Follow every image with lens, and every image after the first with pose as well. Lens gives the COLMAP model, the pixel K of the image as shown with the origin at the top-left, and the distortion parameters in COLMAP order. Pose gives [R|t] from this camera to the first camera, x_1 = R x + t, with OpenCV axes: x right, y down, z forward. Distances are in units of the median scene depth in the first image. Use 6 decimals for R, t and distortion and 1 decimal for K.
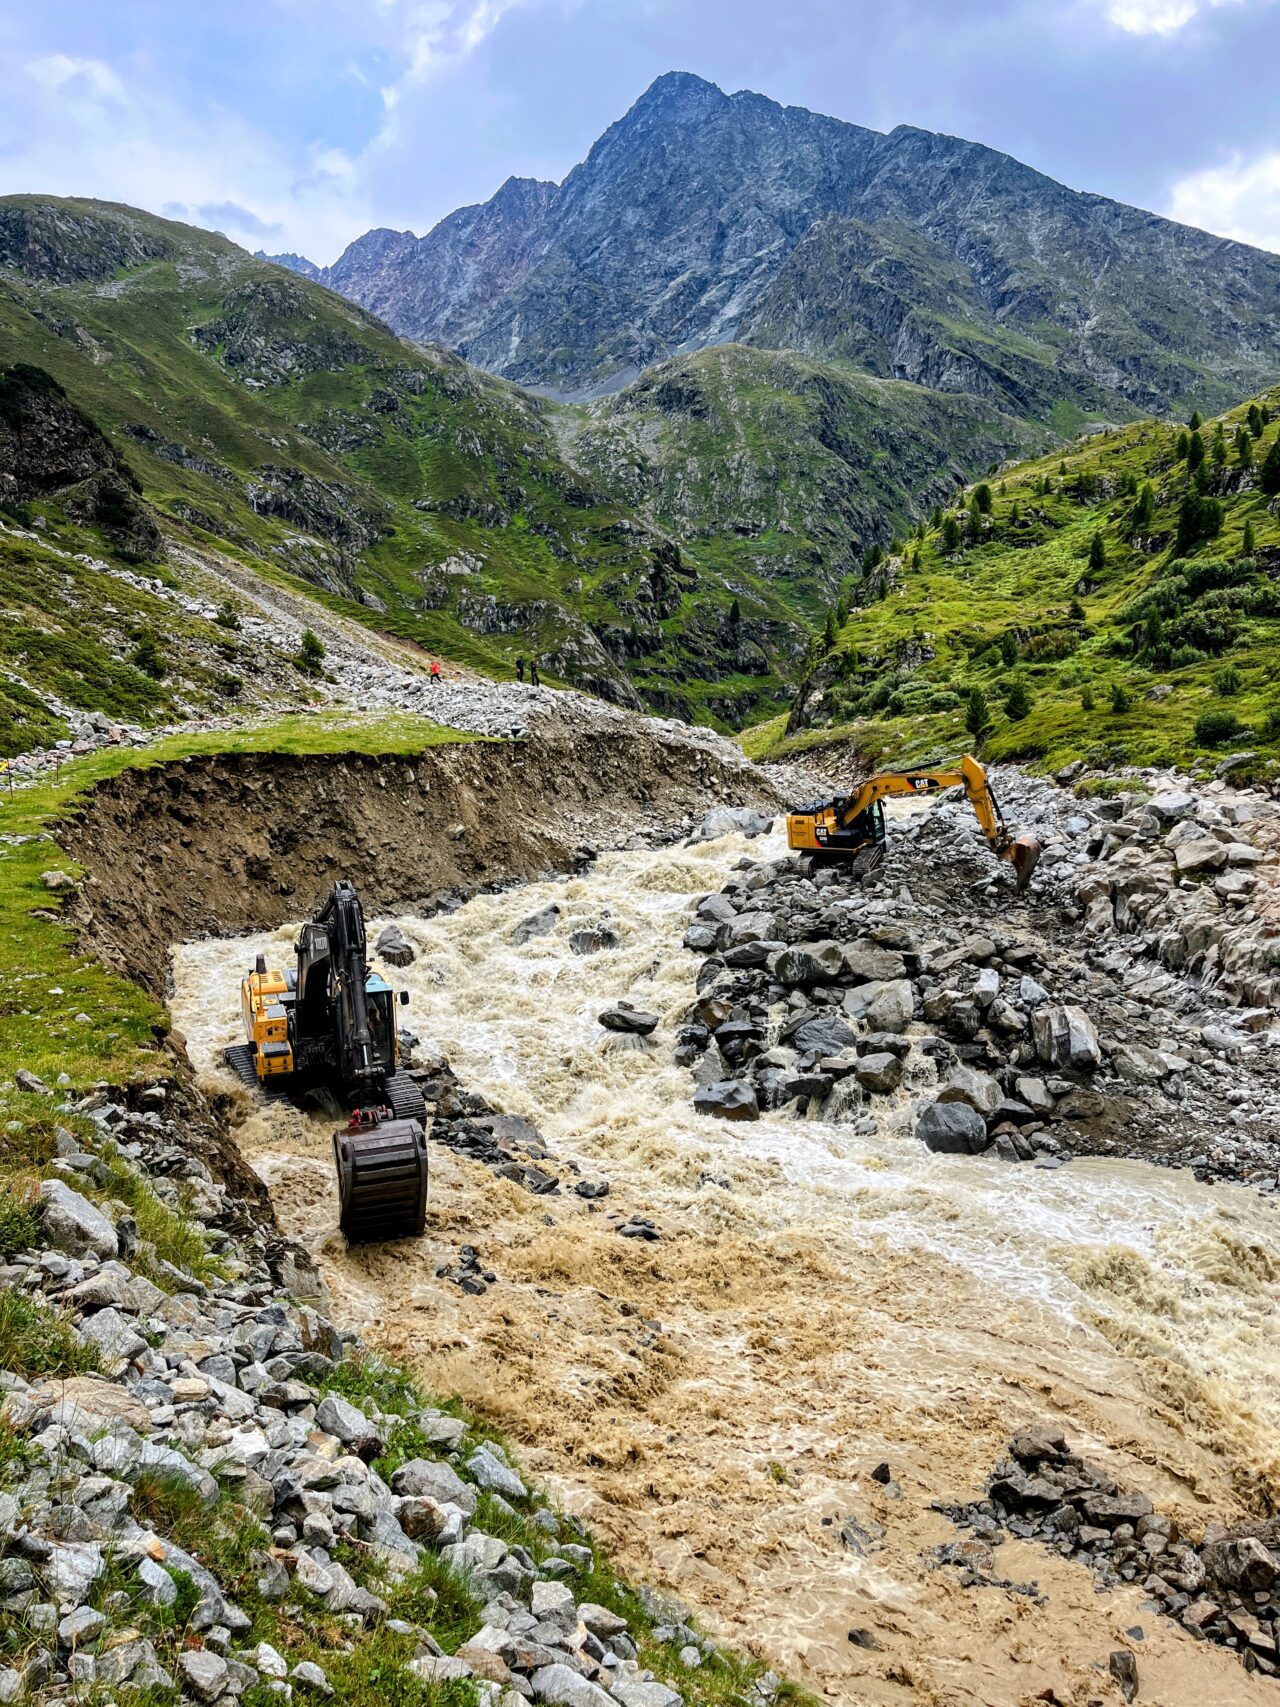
lens RADIAL K [[1223.2, 0, 639.9], [0, 1223.2, 857.3], [0, 0, 1]] dist [0.002621, 0.000067]
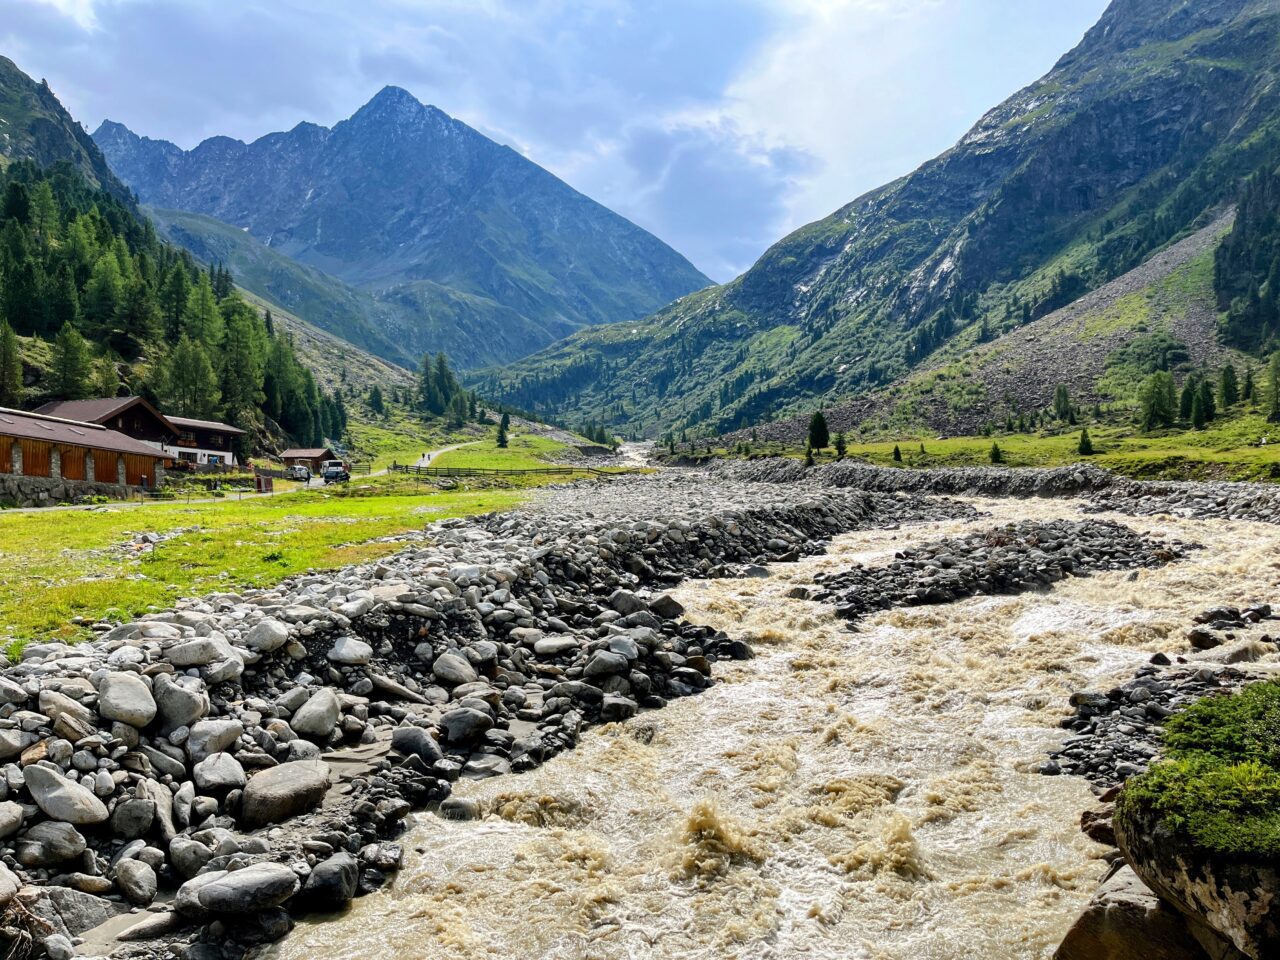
lens RADIAL K [[980.2, 0, 628.5], [0, 980.2, 478.3], [0, 0, 1]] dist [0.055386, -0.072328]
pose [[0.954698, 0.033598, 0.295673, -0.083862], [-0.013823, 0.997540, -0.068719, 0.111937], [-0.297255, 0.061519, 0.952814, -0.763276]]
